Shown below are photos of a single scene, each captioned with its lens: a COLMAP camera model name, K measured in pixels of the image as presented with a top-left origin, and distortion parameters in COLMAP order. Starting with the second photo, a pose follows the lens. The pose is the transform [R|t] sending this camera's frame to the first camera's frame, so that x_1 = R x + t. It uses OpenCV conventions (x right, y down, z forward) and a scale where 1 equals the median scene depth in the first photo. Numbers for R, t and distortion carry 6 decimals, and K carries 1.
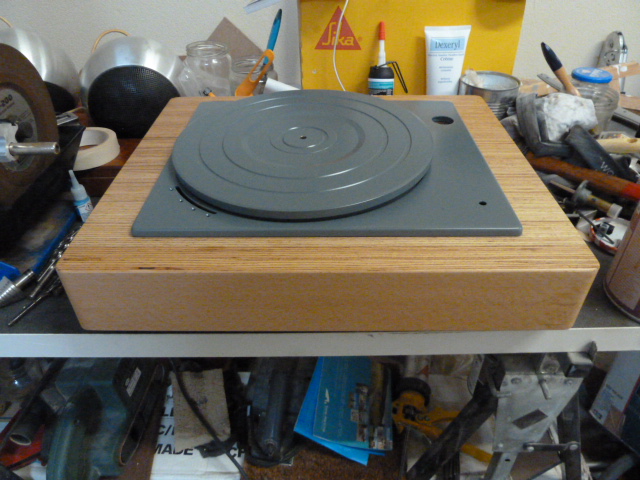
lens RADIAL K [[476.2, 0, 321.5], [0, 476.2, 236.1], [0, 0, 1]] dist [-0.042828, 0.008206]
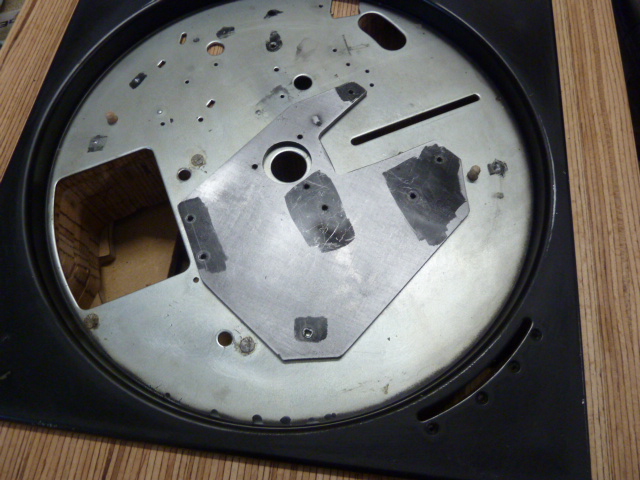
lens RADIAL K [[476.2, 0, 322.2], [0, 476.2, 238.3], [0, 0, 1]] dist [-0.042828, 0.008206]
pose [[0.112915, -0.919115, 0.377463, -0.260346], [0.604369, 0.365068, 0.708141, -0.413039], [-0.788662, 0.148167, 0.596706, 0.628368]]
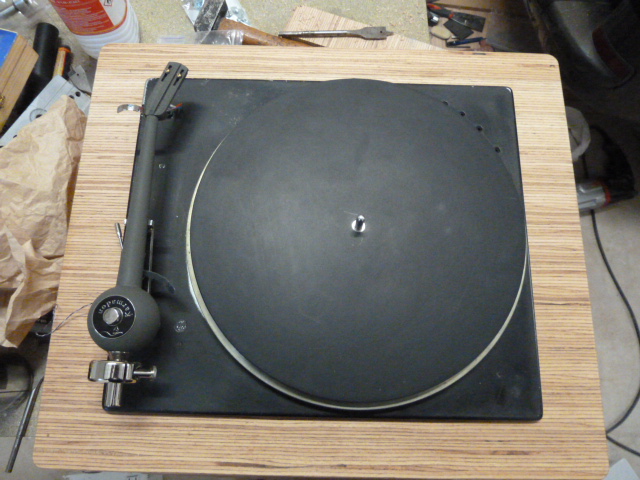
lens RADIAL K [[476.2, 0, 320.3], [0, 476.2, 238.7], [0, 0, 1]] dist [-0.042828, 0.008206]
pose [[-0.999877, -0.015701, 0.000133, 0.017702], [0.005951, -0.371105, 0.928572, -0.795505], [-0.014530, 0.928458, 0.371153, 0.649707]]
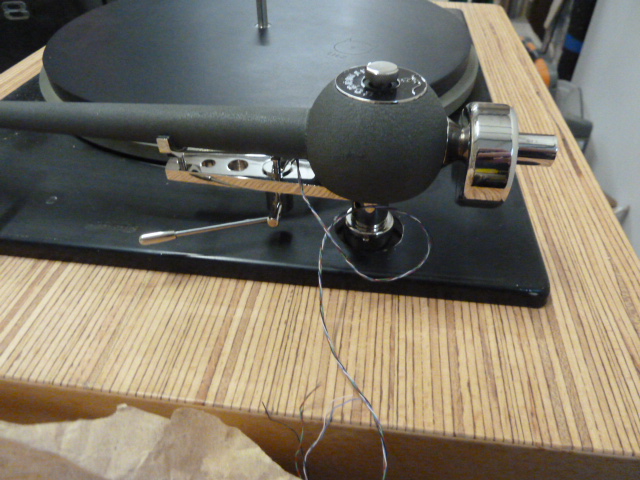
lens RADIAL K [[476.2, 0, 319.4], [0, 476.2, 240.7], [0, 0, 1]] dist [-0.042828, 0.008206]
pose [[-0.125243, 0.662610, -0.738419, 0.506691], [-0.598335, 0.543250, 0.588961, -0.409187], [0.791397, 0.515585, 0.328425, 0.872117]]
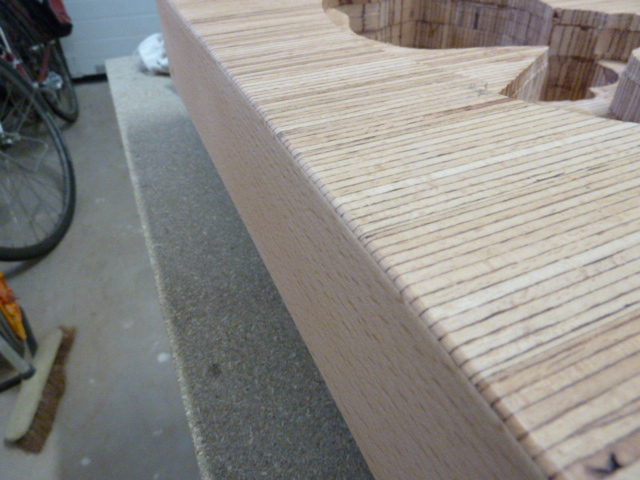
lens RADIAL K [[476.2, 0, 323.8], [0, 476.2, 243.6], [0, 0, 1]] dist [-0.042828, 0.008206]
pose [[0.912981, -0.266167, 0.309225, -0.433399], [0.256232, 0.963846, 0.073116, -0.034291], [-0.317507, 0.012479, 0.948174, 0.592931]]
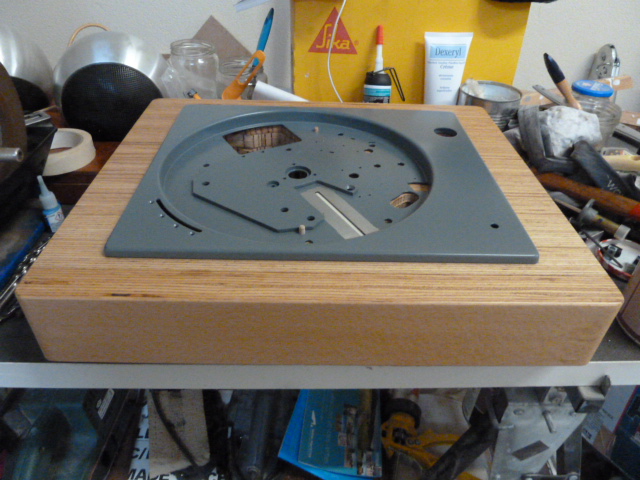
lens RADIAL K [[476.2, 0, 321.2], [0, 476.2, 236.5], [0, 0, 1]] dist [-0.042828, 0.008206]
pose [[0.999019, 0.019597, 0.039702, -0.023095], [-0.019380, 0.999795, -0.005831, -0.027662], [-0.039808, 0.005055, 0.999195, 0.072701]]
